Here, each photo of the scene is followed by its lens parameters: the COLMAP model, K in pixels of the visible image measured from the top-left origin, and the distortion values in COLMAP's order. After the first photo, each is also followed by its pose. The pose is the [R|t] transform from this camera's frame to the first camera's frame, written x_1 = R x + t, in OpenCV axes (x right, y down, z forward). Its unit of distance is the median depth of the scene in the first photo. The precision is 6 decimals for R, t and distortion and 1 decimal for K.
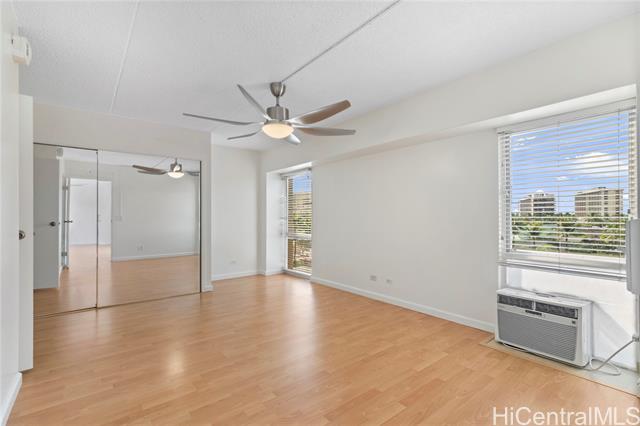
lens RADIAL K [[299.4, 0, 320.9], [0, 299.4, 220.2], [0, 0, 1]] dist [-0.000722, -0.000026]
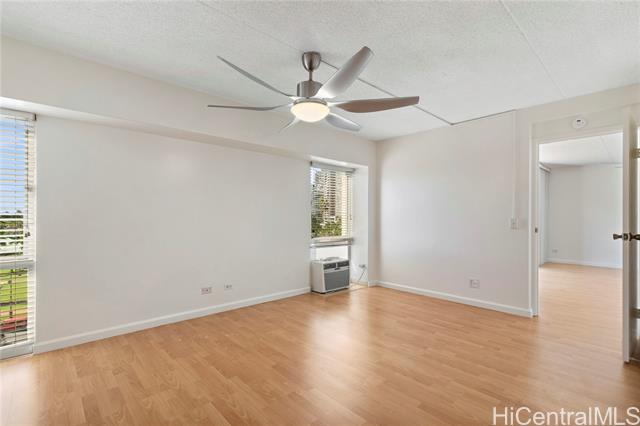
lens RADIAL K [[298.2, 0, 320.0], [0, 298.2, 213.0], [0, 0, 1]] dist [-0.000531, 0.000100]
pose [[-0.087582, -0.001071, 0.996157, -1.063841], [-0.001072, 0.999999, 0.000981, -0.046187], [-0.996157, -0.000982, -0.087583, 1.138983]]
